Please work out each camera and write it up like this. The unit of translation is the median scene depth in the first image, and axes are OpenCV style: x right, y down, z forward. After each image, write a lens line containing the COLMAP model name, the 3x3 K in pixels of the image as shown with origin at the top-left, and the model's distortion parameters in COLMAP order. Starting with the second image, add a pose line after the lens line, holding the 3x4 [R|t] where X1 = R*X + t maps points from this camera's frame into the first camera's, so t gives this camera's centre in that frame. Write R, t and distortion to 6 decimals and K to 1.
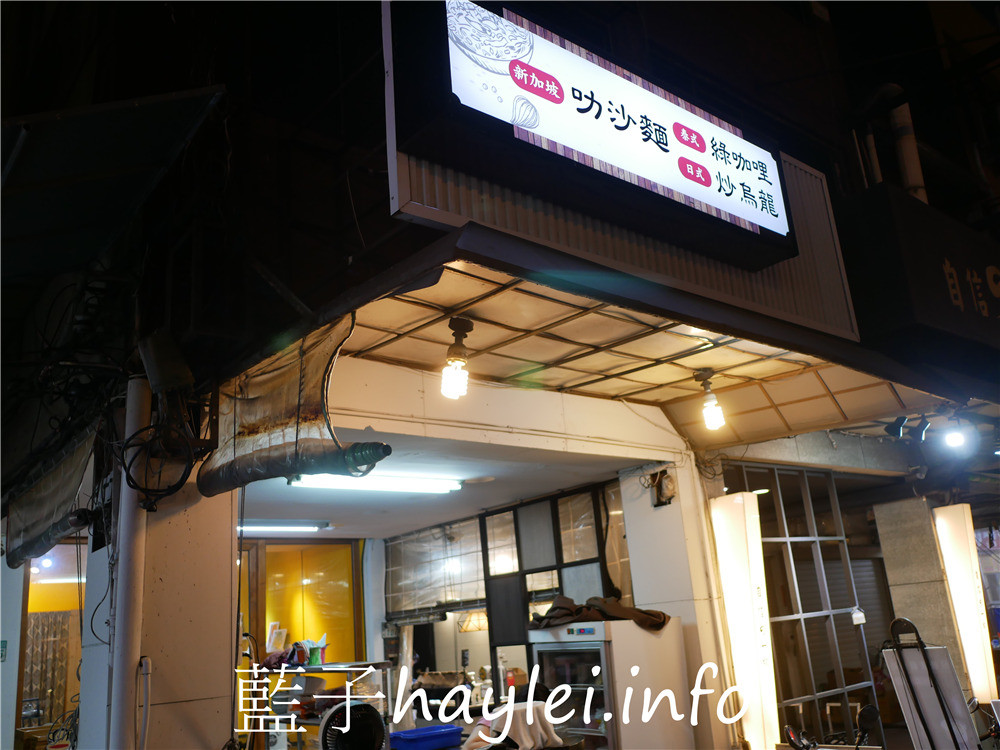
lens RADIAL K [[831.7, 0, 500.0], [0, 831.7, 375.0], [0, 0, 1]] dist [-0.077352, 0.099116]
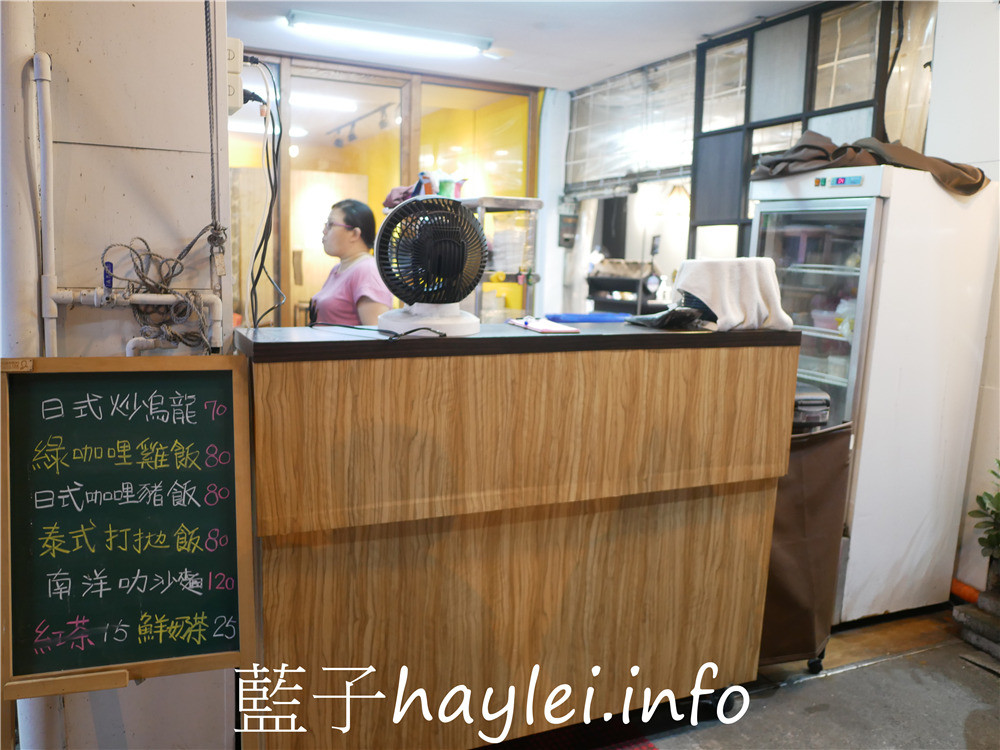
lens RADIAL K [[831.7, 0, 500.0], [0, 831.7, 375.0], [0, 0, 1]] dist [-0.077352, 0.099116]
pose [[0.965980, 0.143598, -0.215085, 0.002942], [-0.038281, 0.901912, 0.430221, 0.121378], [0.255767, -0.407351, 0.876726, 0.214525]]
